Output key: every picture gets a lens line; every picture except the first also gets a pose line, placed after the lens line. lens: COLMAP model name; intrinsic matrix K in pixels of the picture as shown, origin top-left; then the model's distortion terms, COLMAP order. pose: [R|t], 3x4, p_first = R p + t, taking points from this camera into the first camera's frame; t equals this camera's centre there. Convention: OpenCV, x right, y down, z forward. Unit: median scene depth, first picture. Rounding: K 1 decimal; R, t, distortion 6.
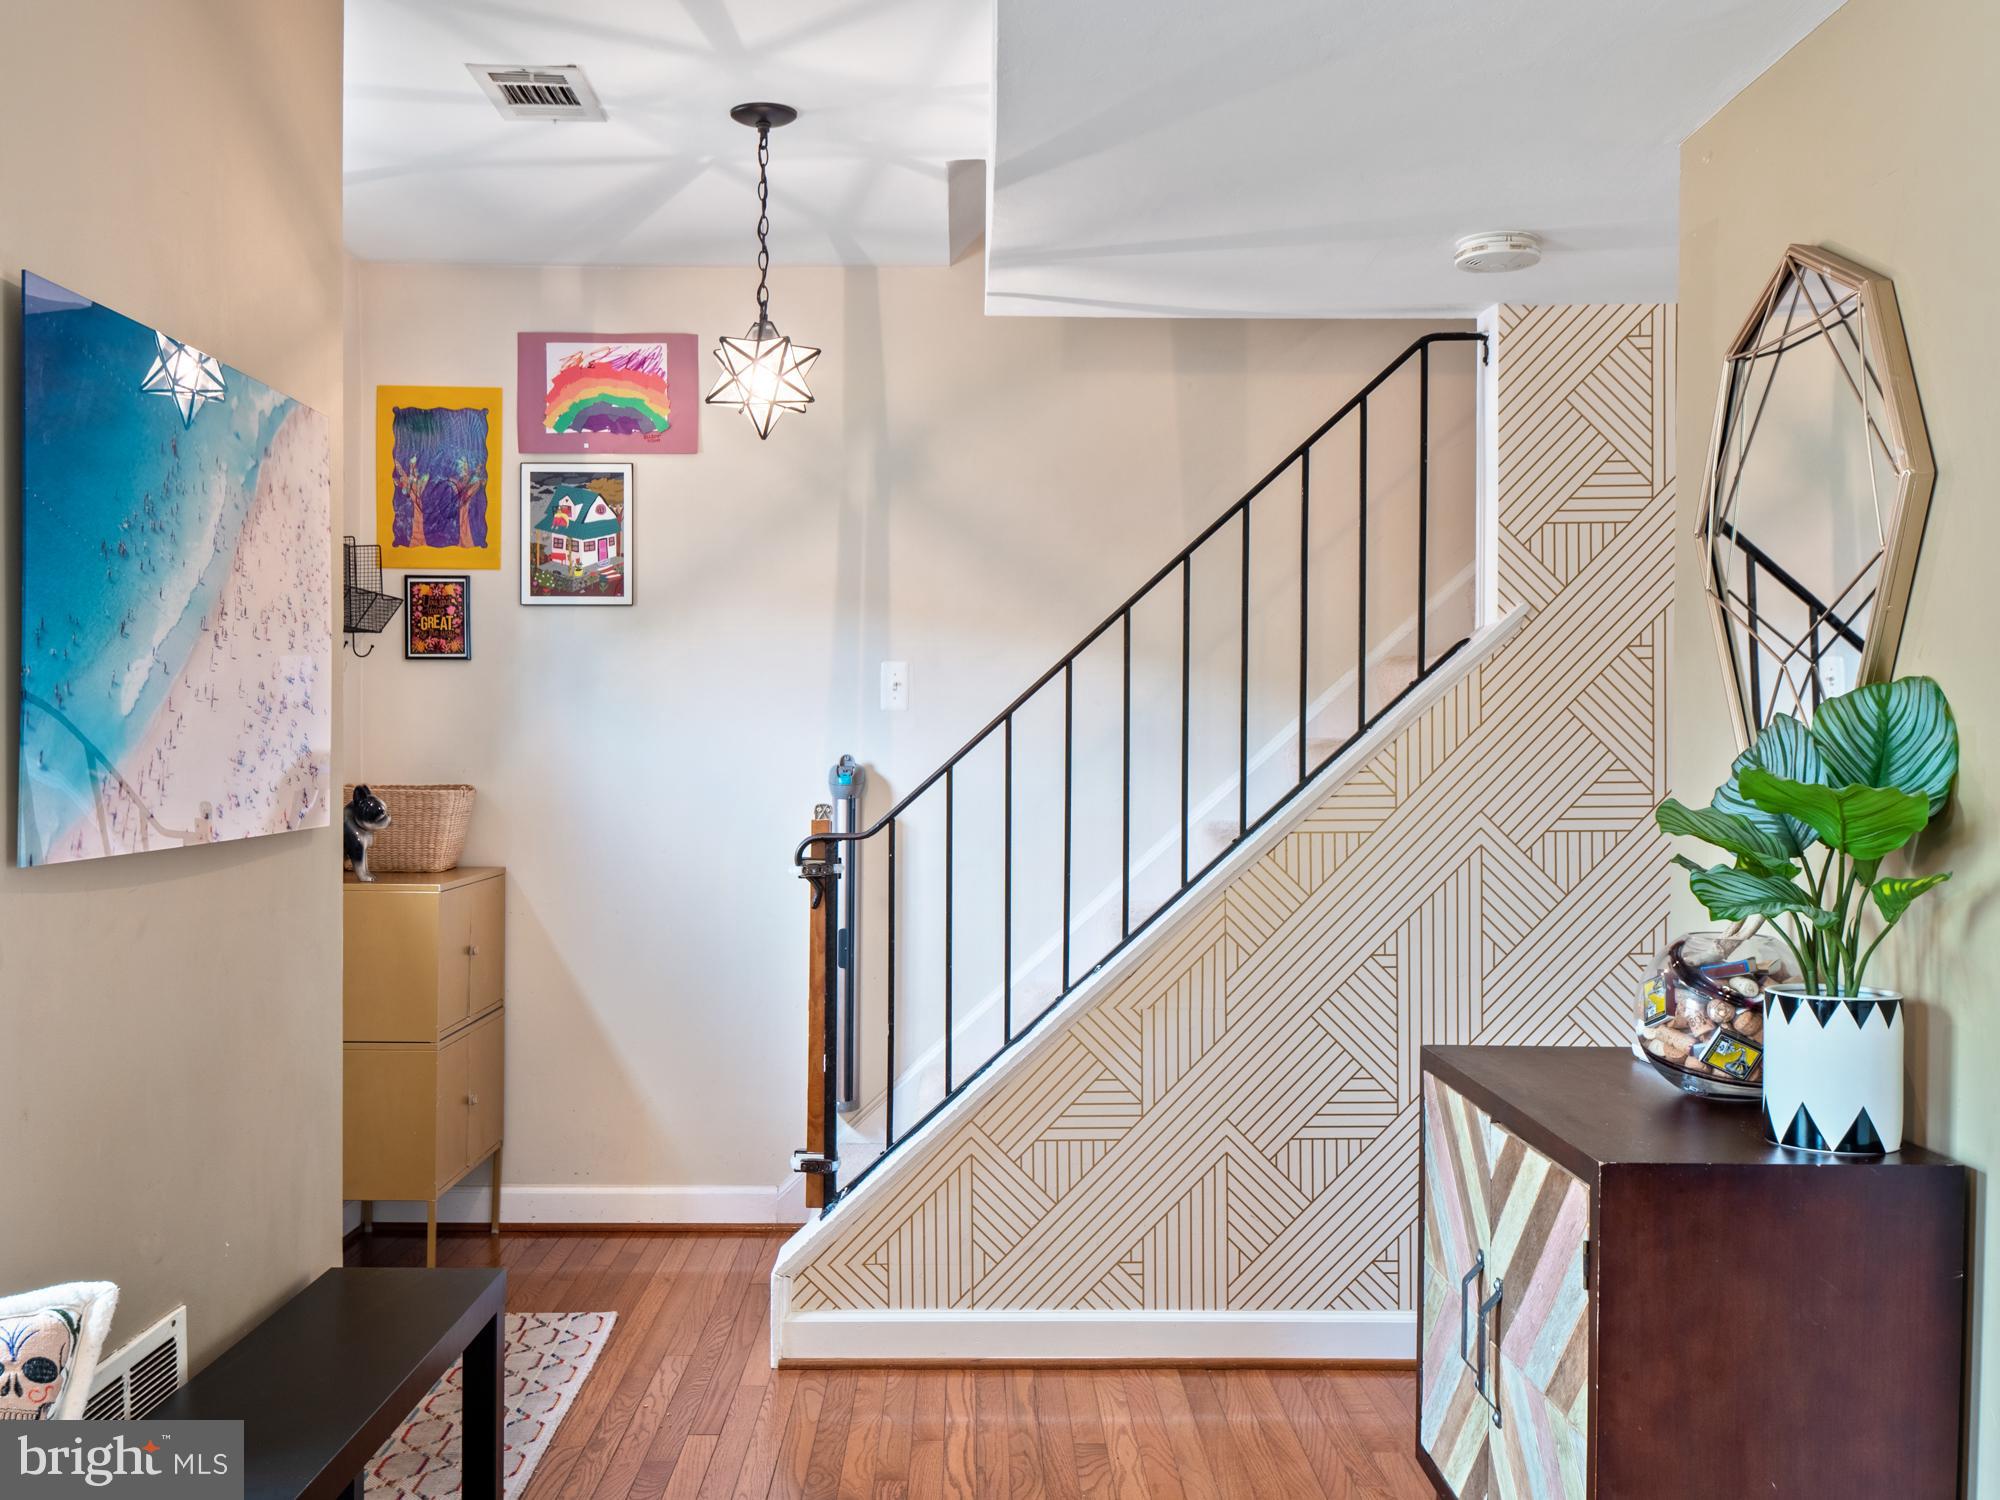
lens RADIAL K [[1858.6, 0, 1000.0], [0, 1858.6, 750.0], [0, 0, 1]] dist [0.000542, 0.000121]
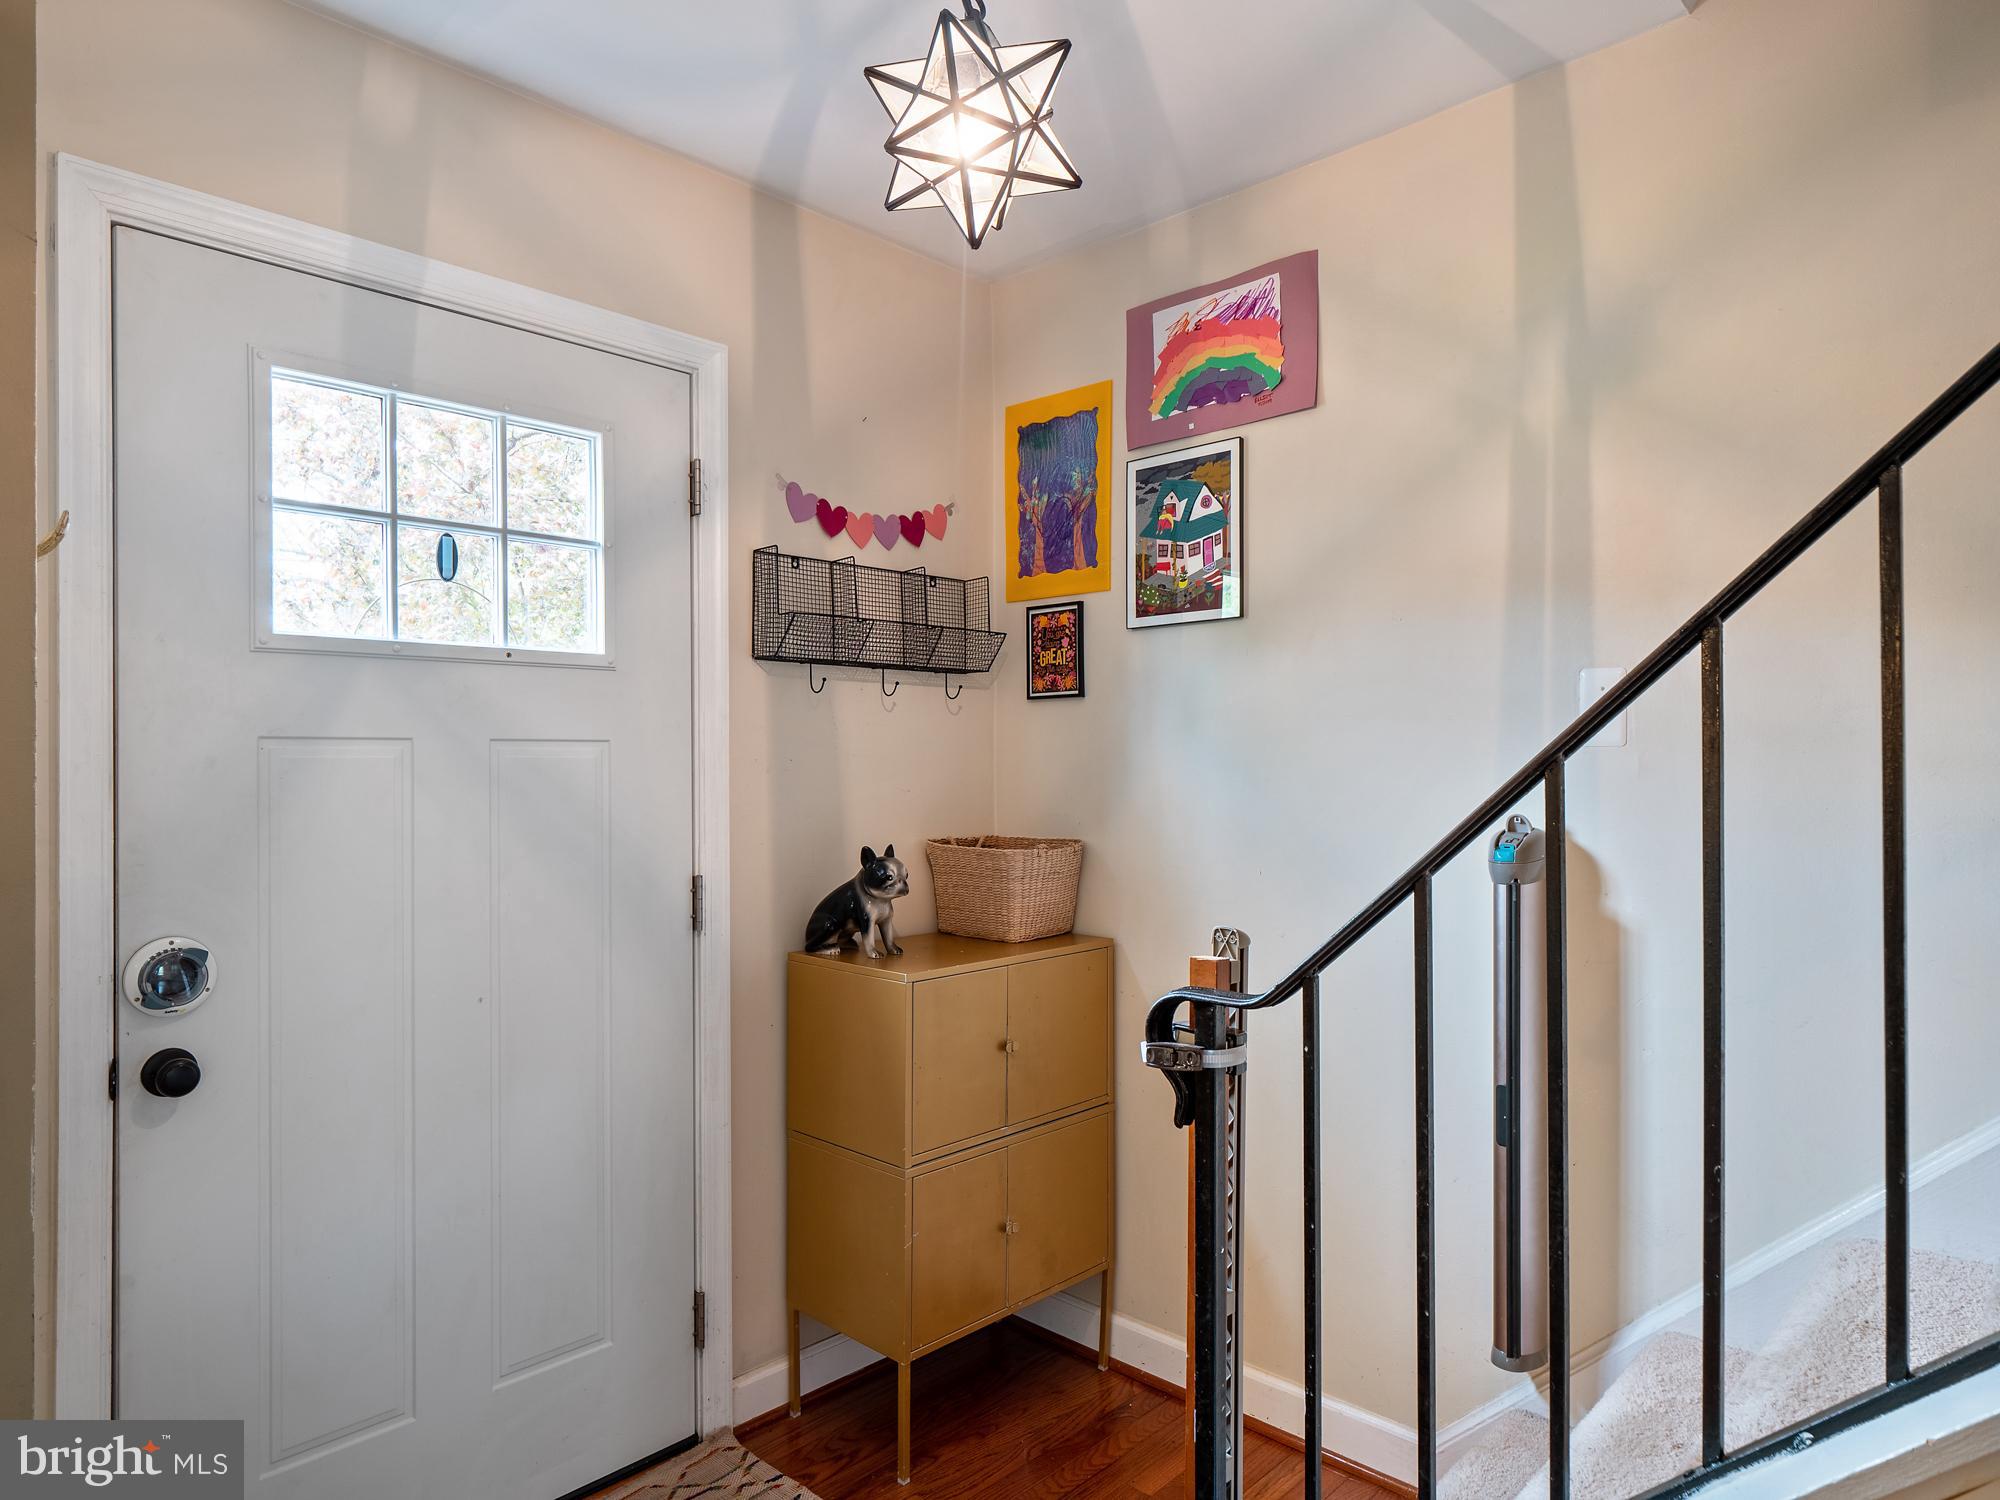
lens RADIAL K [[1213.8, 0, 1000.4], [0, 1213.8, 754.8], [0, 0, 1]] dist [-0.001347, -0.001433]
pose [[0.711383, -0.013470, -0.702676, 0.088035], [0.005963, 0.999896, -0.013131, -0.014070], [0.702780, 0.005152, 0.711389, 0.566393]]
